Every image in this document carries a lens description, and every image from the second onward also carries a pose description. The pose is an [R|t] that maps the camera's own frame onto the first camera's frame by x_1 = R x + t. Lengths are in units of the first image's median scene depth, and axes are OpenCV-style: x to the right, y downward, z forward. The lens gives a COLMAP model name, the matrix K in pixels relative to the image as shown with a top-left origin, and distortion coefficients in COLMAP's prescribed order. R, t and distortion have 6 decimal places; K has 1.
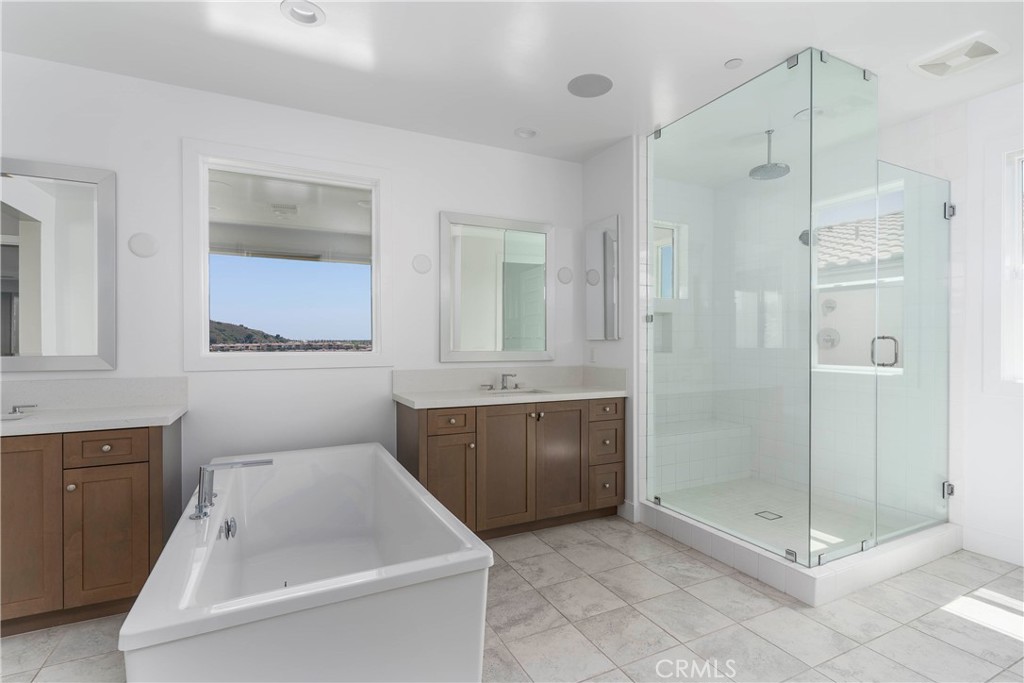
lens RADIAL K [[490.5, 0, 512.4], [0, 490.5, 344.1], [0, 0, 1]] dist [0.004682, -0.000588]
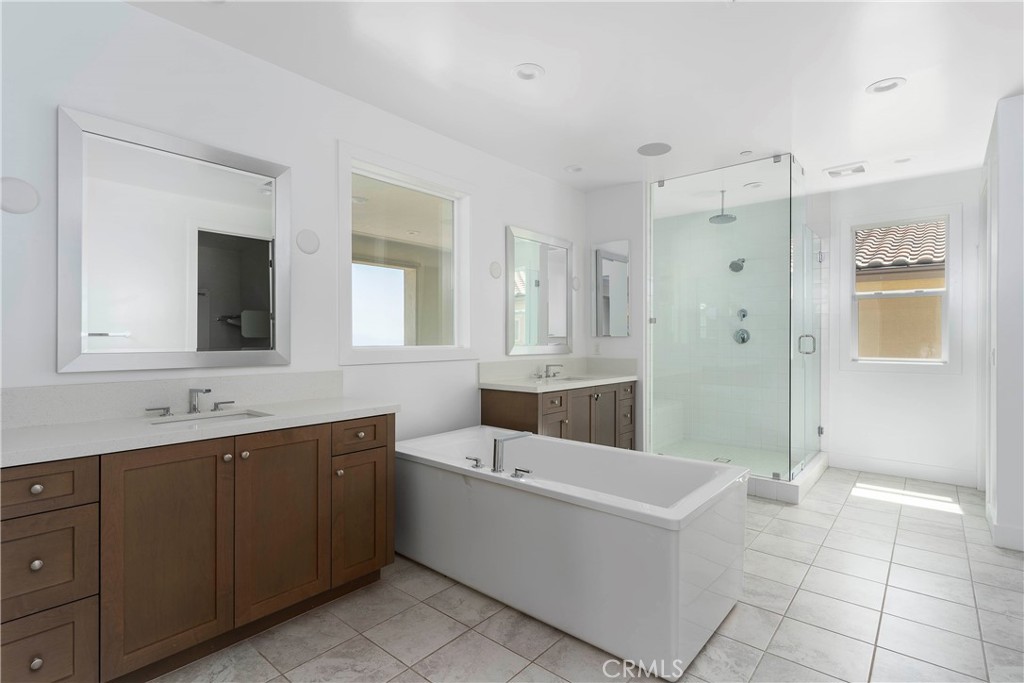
lens RADIAL K [[490.5, 0, 519.5], [0, 490.5, 339.5], [0, 0, 1]] dist [0.004682, -0.000588]
pose [[0.920276, 0.002252, 0.391262, -0.628449], [-0.001540, 0.999997, -0.002134, 0.002147], [-0.391266, 0.001362, 0.920277, -0.088389]]
